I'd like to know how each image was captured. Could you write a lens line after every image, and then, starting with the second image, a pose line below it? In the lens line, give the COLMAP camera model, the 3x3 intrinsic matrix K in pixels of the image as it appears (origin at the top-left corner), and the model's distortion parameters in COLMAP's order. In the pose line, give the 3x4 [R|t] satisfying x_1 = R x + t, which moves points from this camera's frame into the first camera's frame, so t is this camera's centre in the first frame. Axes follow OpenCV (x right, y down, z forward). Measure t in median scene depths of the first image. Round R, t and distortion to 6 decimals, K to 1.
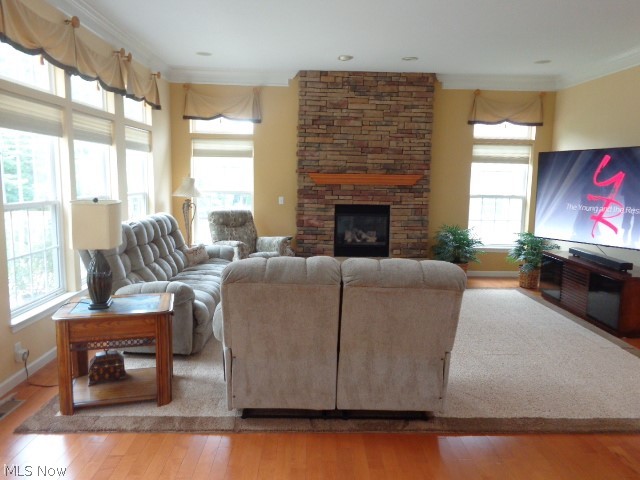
lens RADIAL K [[490.0, 0, 319.6], [0, 490.0, 239.7], [0, 0, 1]] dist [0.002892, 0.006705]
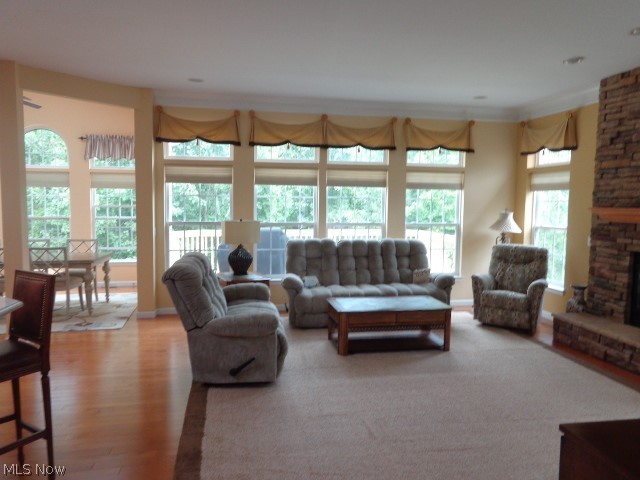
lens RADIAL K [[490.0, 0, 320.3], [0, 490.0, 240.1], [0, 0, 1]] dist [0.002892, 0.006705]
pose [[0.147797, 0.064053, -0.986941, 0.677341], [-0.139347, 0.989295, 0.043339, -0.056620], [0.979152, 0.131122, 0.155140, 0.450974]]
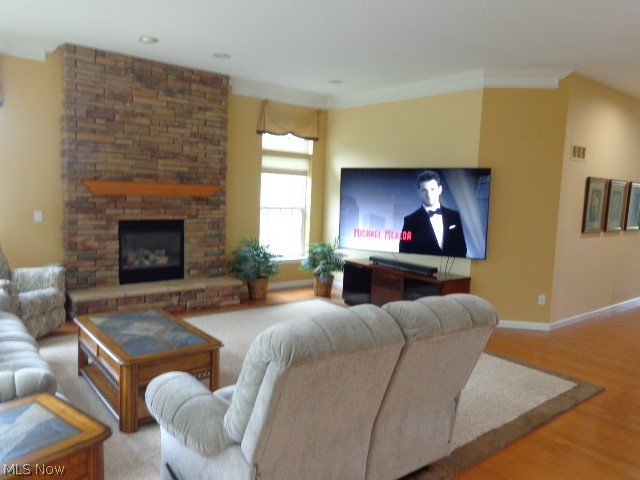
lens RADIAL K [[490.0, 0, 322.2], [0, 490.0, 238.6], [0, 0, 1]] dist [0.002892, 0.006705]
pose [[0.789392, -0.047644, 0.612038, -0.199795], [0.053569, 0.998527, 0.008638, -0.031360], [-0.611548, 0.025968, 0.790781, 0.168976]]
